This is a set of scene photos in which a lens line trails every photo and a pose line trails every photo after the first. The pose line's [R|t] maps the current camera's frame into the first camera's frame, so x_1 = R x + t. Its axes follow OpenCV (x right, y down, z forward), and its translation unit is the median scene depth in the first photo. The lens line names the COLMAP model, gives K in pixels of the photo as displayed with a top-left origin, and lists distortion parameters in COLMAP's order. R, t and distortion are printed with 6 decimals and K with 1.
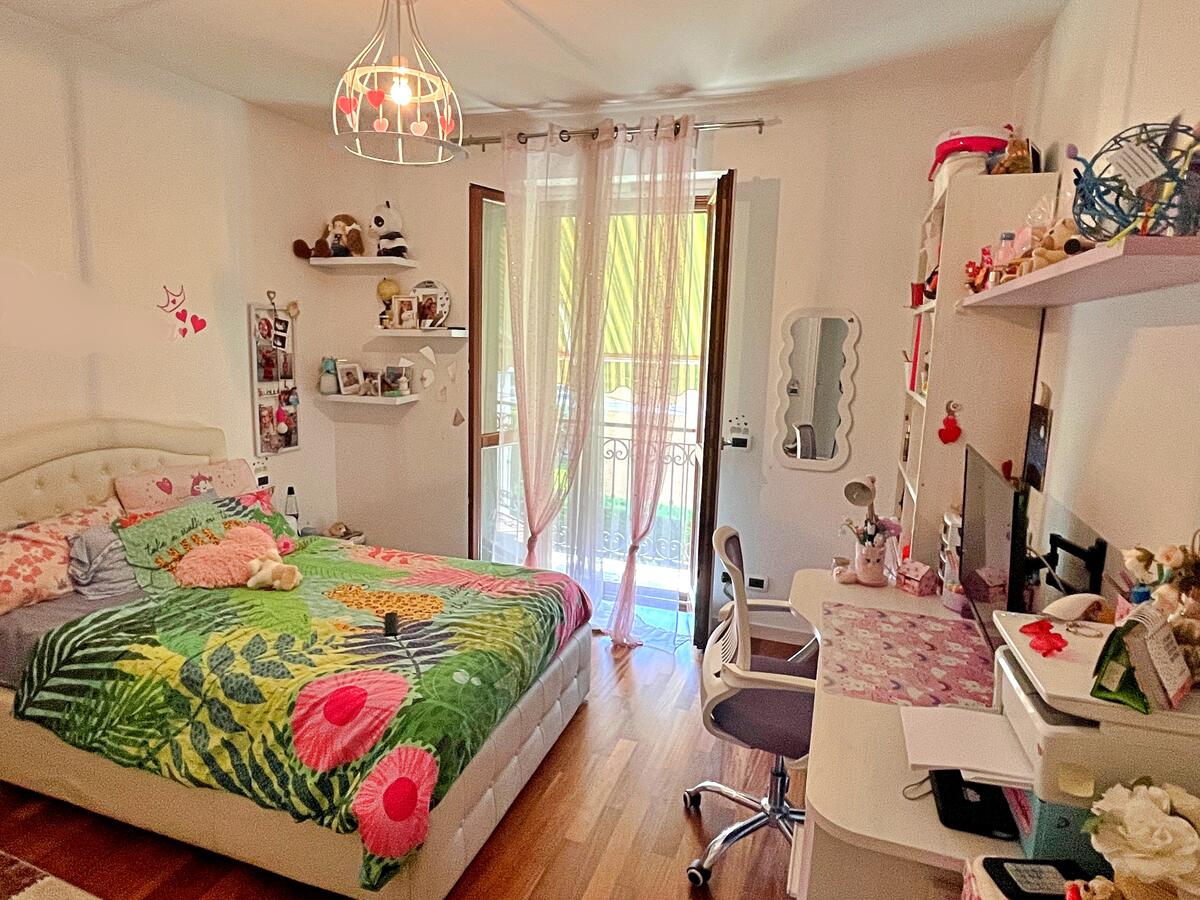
lens RADIAL K [[717.3, 0, 594.7], [0, 717.3, 440.9], [0, 0, 1]] dist [0.000988, -0.002507]
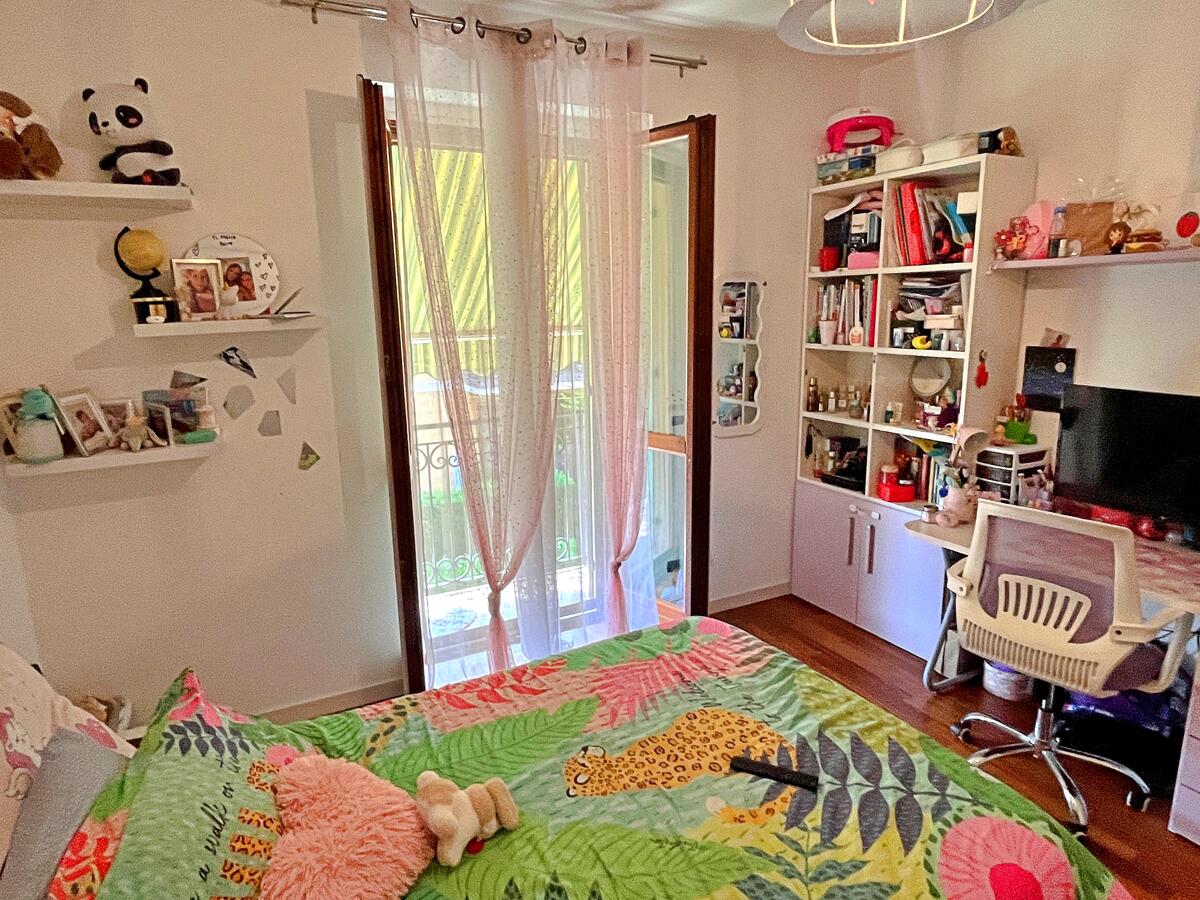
lens RADIAL K [[717.3, 0, 594.7], [0, 717.3, 440.9], [0, 0, 1]] dist [0.000988, -0.002507]
pose [[0.678135, -0.181652, 0.712135, -0.569990], [0.146415, 0.982941, 0.111305, -0.096199], [-0.720206, 0.028788, 0.693163, 0.468412]]
